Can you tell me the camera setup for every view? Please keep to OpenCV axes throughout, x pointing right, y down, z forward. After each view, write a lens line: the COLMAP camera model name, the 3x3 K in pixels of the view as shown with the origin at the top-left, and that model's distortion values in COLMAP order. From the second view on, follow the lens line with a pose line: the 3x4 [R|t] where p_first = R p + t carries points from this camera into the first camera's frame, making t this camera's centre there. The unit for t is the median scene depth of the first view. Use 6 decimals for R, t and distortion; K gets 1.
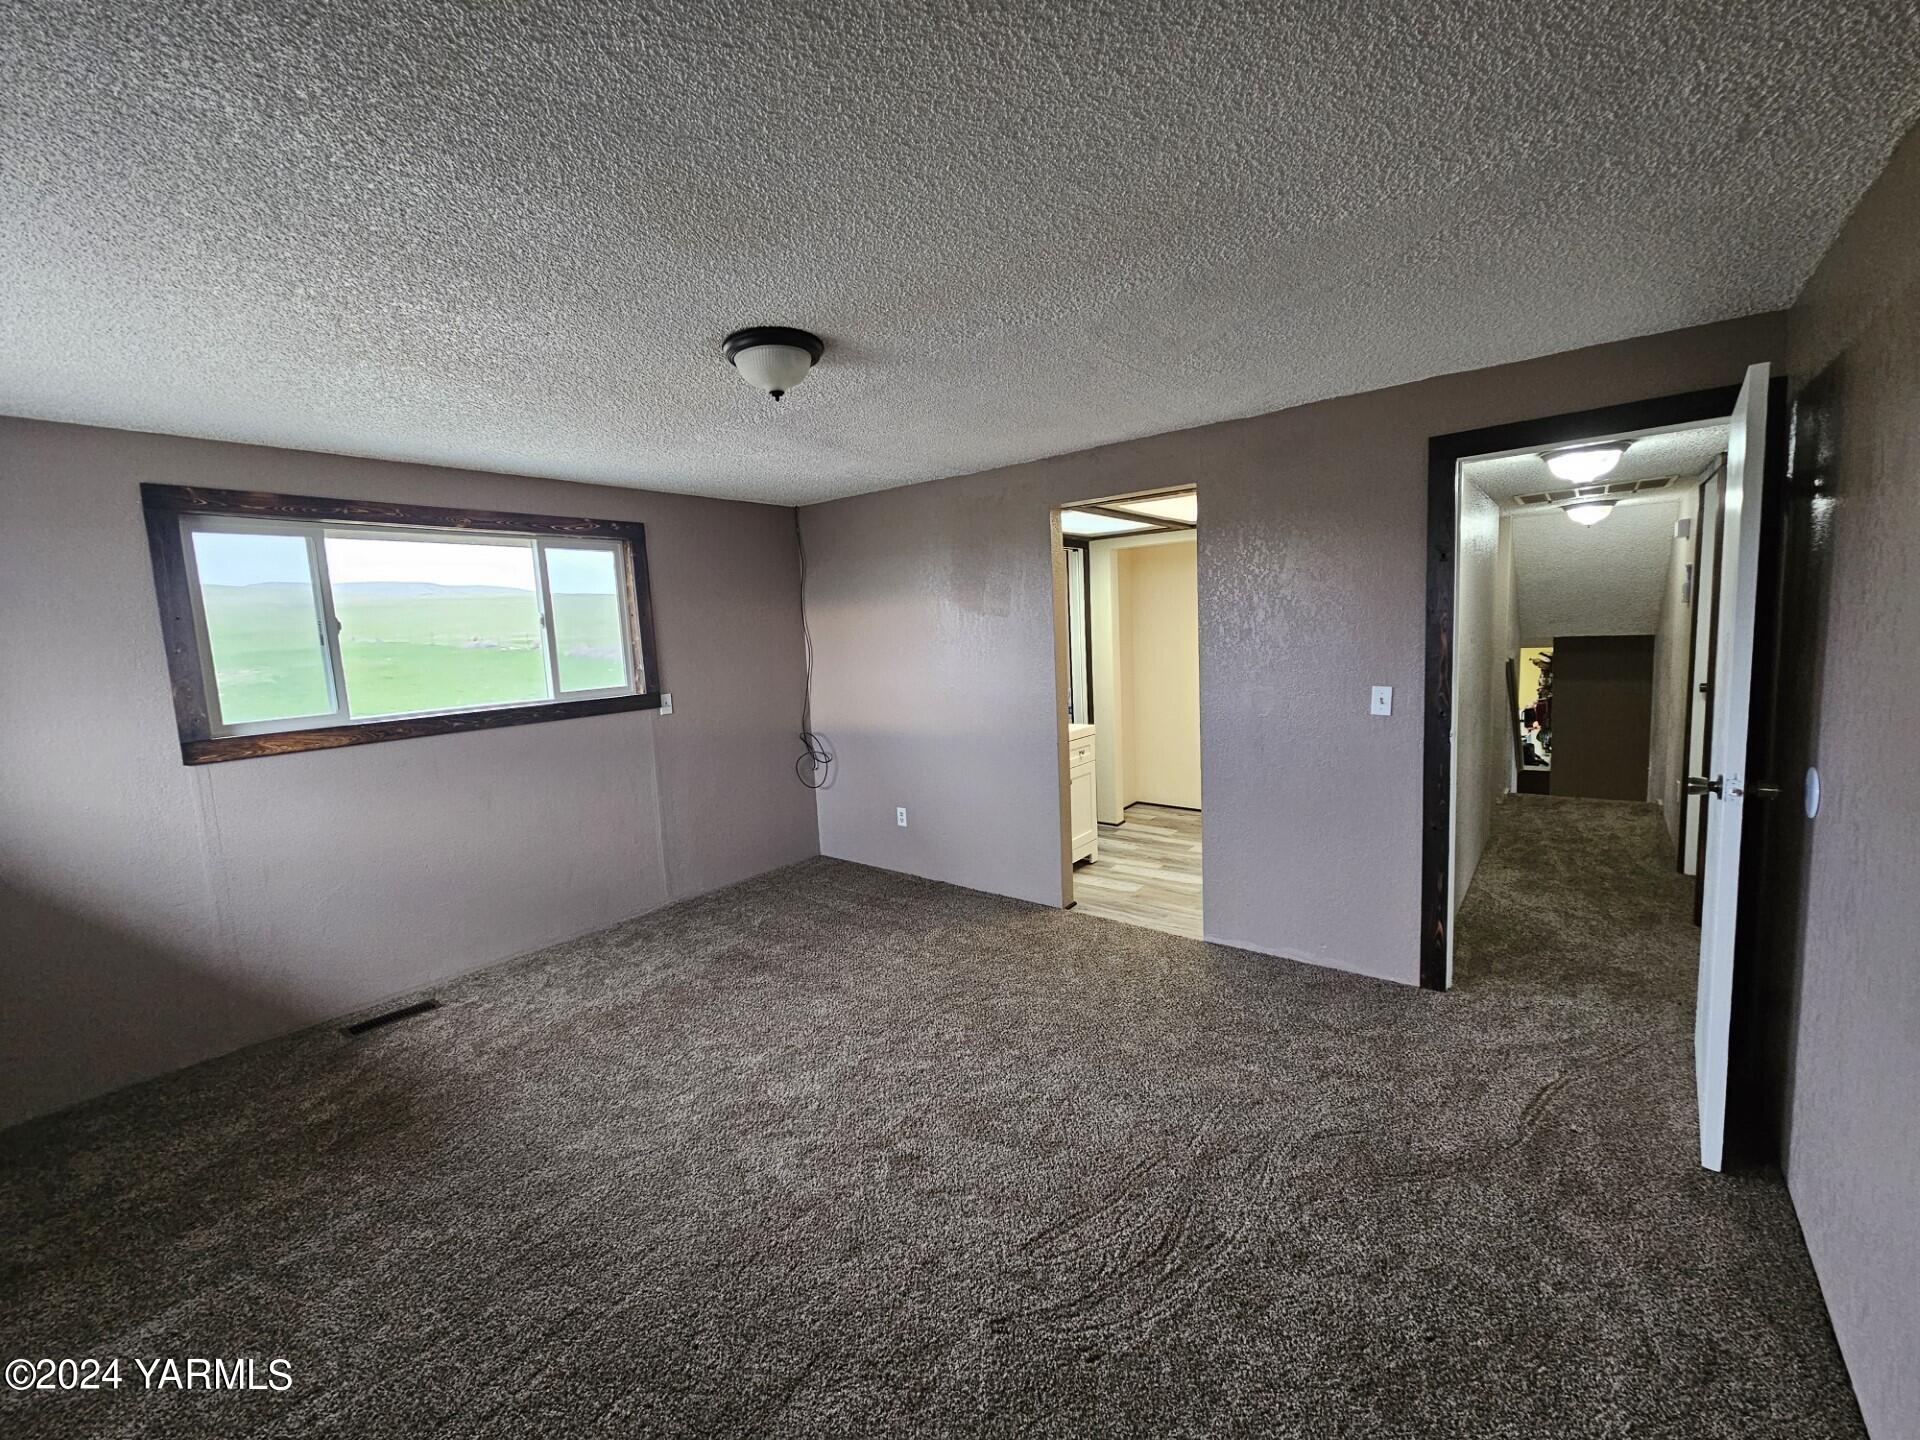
lens RADIAL K [[785.4, 0, 950.4], [0, 785.4, 715.2], [0, 0, 1]] dist [0.000882, 0.000327]
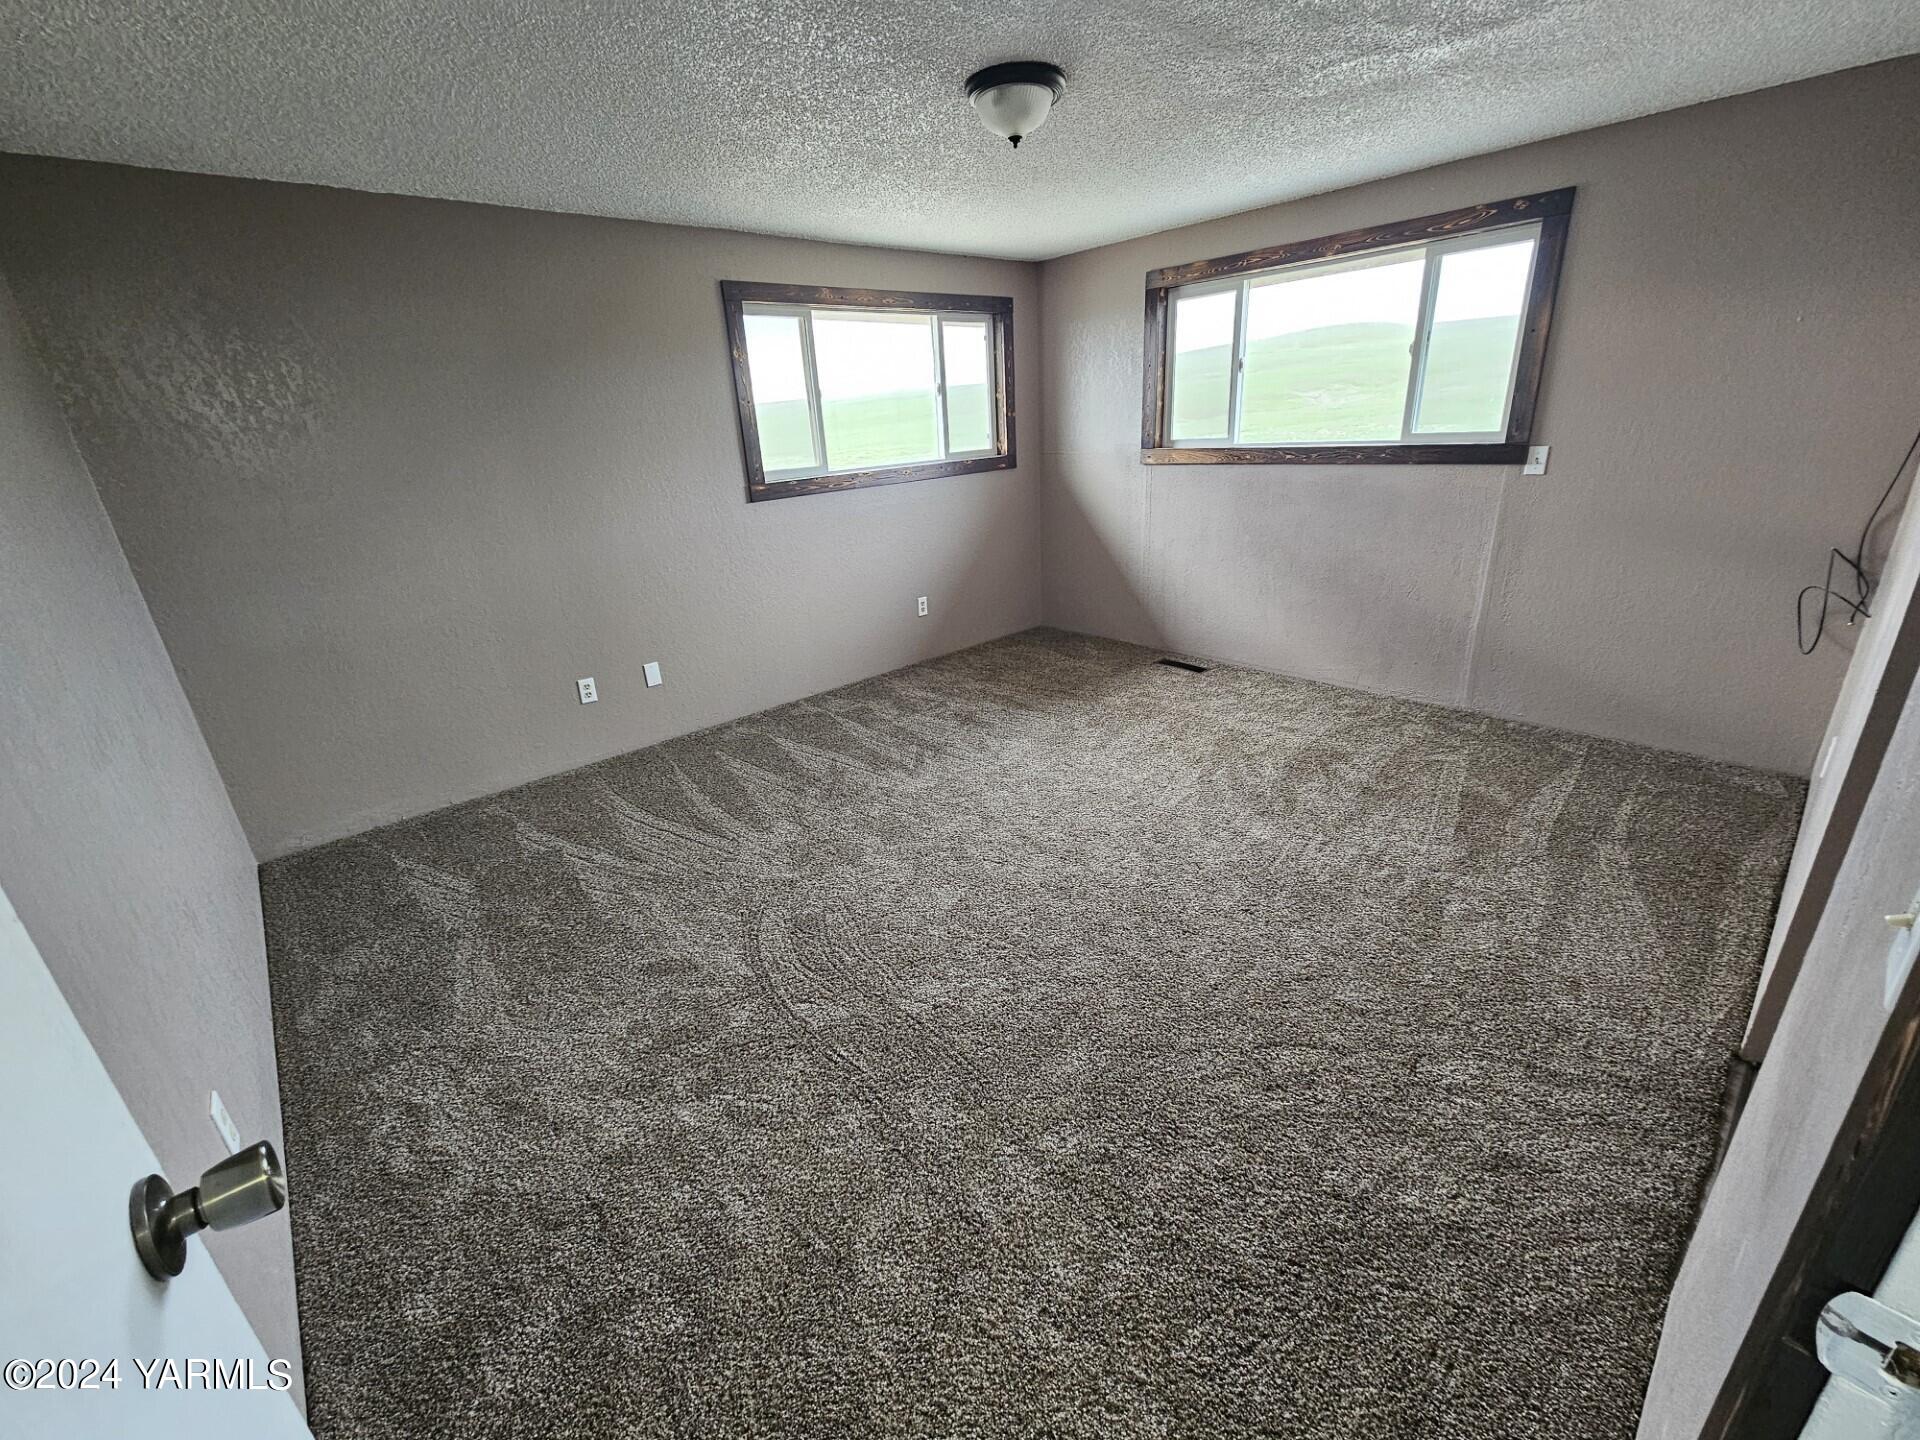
lens RADIAL K [[785.4, 0, 954.1], [0, 785.4, 717.8], [0, 0, 1]] dist [0.000882, 0.000327]
pose [[-0.166427, 0.406968, -0.898153, 0.552915], [-0.043675, 0.906920, 0.419033, -0.089677], [0.985086, 0.108966, -0.133162, 0.638002]]
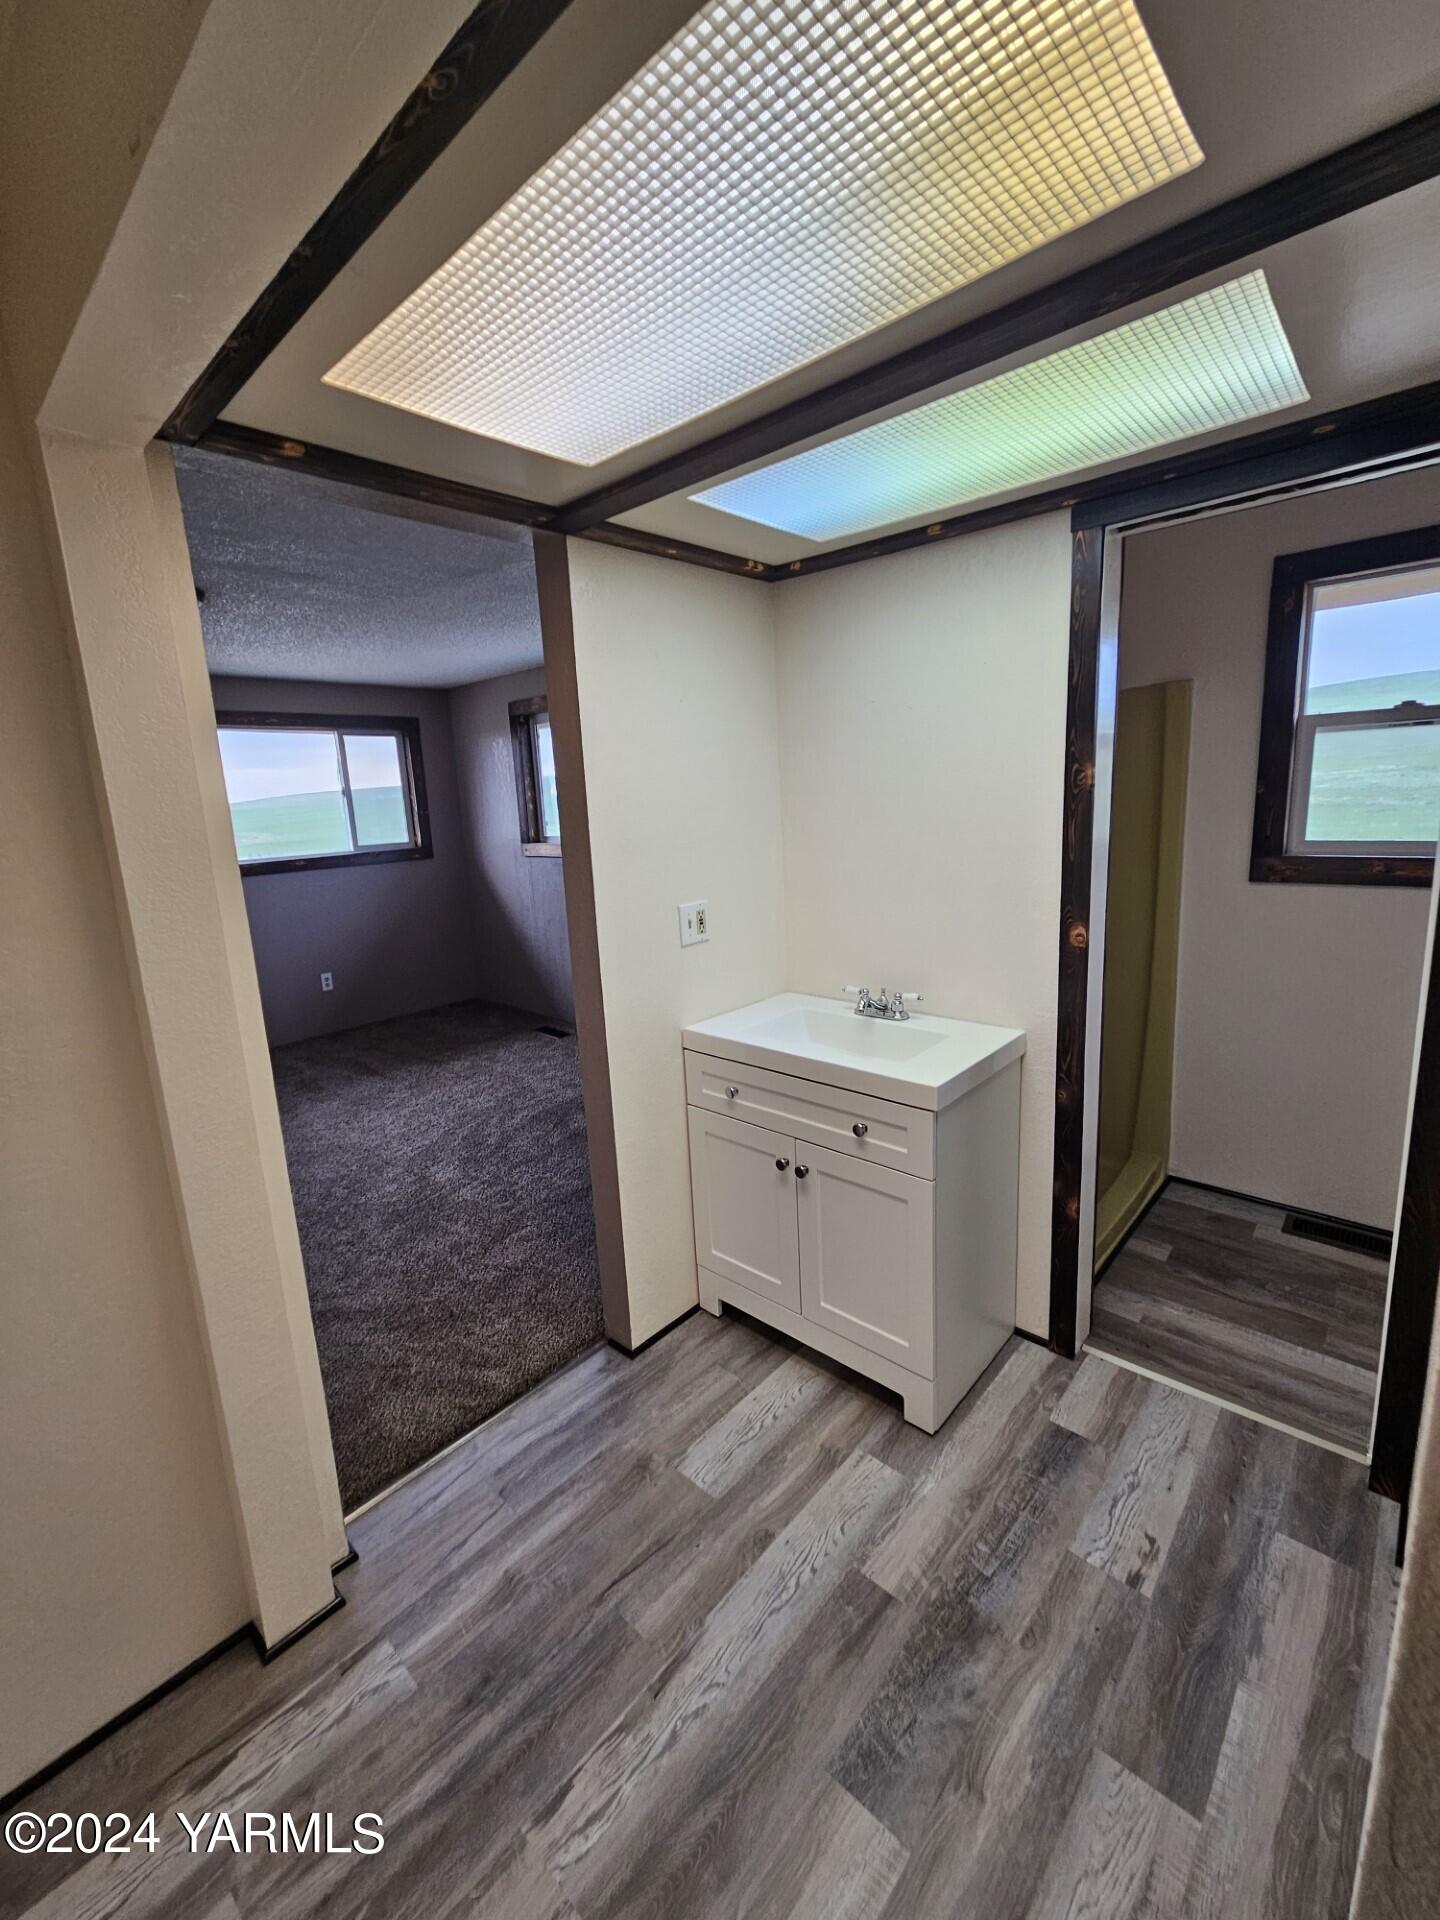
lens RADIAL K [[785.4, 0, 729.1], [0, 785.4, 946.3], [0, 0, 1]] dist [0.000882, 0.000327]
pose [[-0.055109, 0.234566, -0.970537, 0.617656], [-0.062922, 0.969266, 0.237831, -0.145570], [0.996496, 0.074174, -0.038656, 1.126950]]
